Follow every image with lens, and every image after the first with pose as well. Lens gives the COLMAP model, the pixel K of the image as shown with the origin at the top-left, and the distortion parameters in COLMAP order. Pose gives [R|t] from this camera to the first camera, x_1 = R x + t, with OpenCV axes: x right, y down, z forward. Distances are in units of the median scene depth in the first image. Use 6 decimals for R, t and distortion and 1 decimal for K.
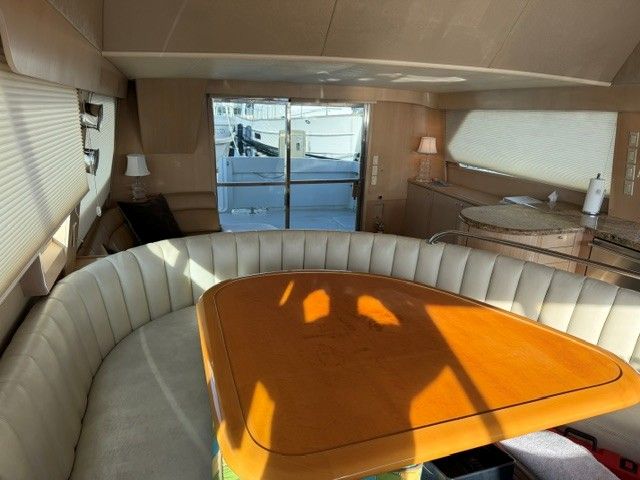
lens RADIAL K [[448.4, 0, 322.9], [0, 448.4, 244.8], [0, 0, 1]] dist [0.079556, -0.117028]
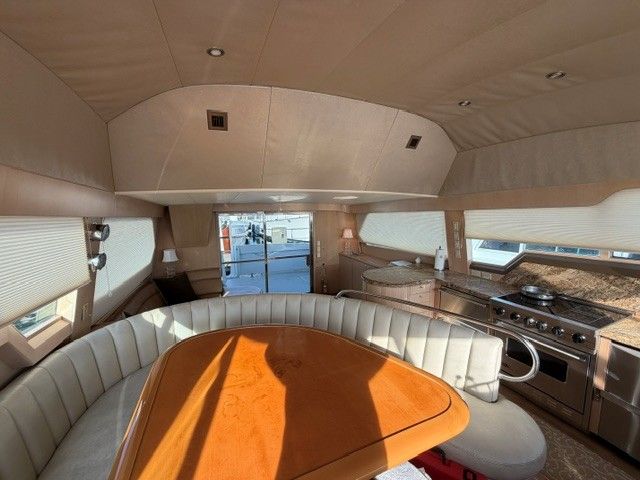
lens RADIAL K [[254.3, 0, 317.7], [0, 254.3, 240.2], [0, 0, 1]] dist [0.000301, 0.000228]
pose [[0.997317, -0.053190, 0.050290, 0.089729], [0.061713, 0.980444, -0.186873, -0.025679], [-0.039367, 0.189475, 0.981096, 0.066915]]
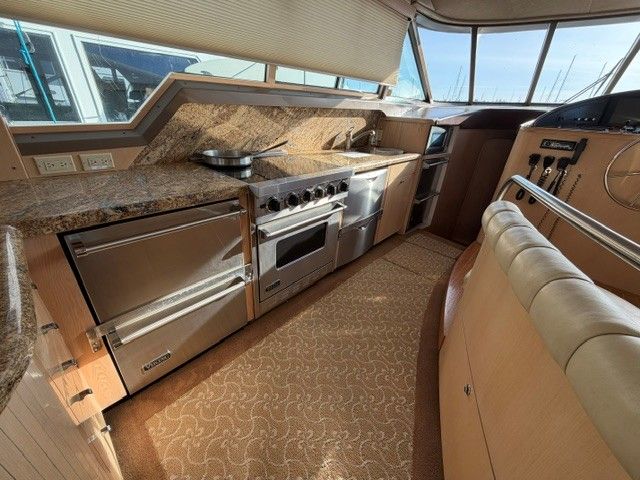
lens RADIAL K [[251.4, 0, 321.8], [0, 251.4, 247.9], [0, 0, 1]] dist [0.000341, -0.000050]
pose [[-0.468511, -0.478825, 0.742444, 0.254802], [0.196434, 0.762888, 0.615968, -0.079075], [-0.861342, 0.434429, -0.263364, 0.689836]]
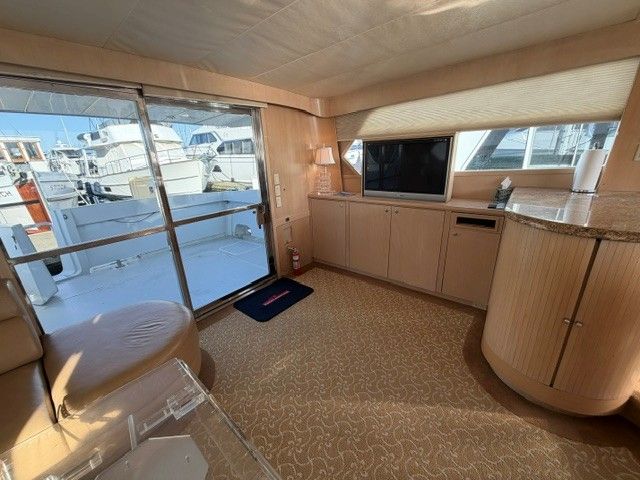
lens RADIAL K [[254.3, 0, 317.7], [0, 254.3, 240.2], [0, 0, 1]] dist [0.000301, 0.000228]
pose [[0.850195, -0.237730, 0.469736, -0.098410], [0.234344, 0.969863, 0.066692, -0.119082], [-0.471435, 0.053378, 0.880284, 0.737660]]
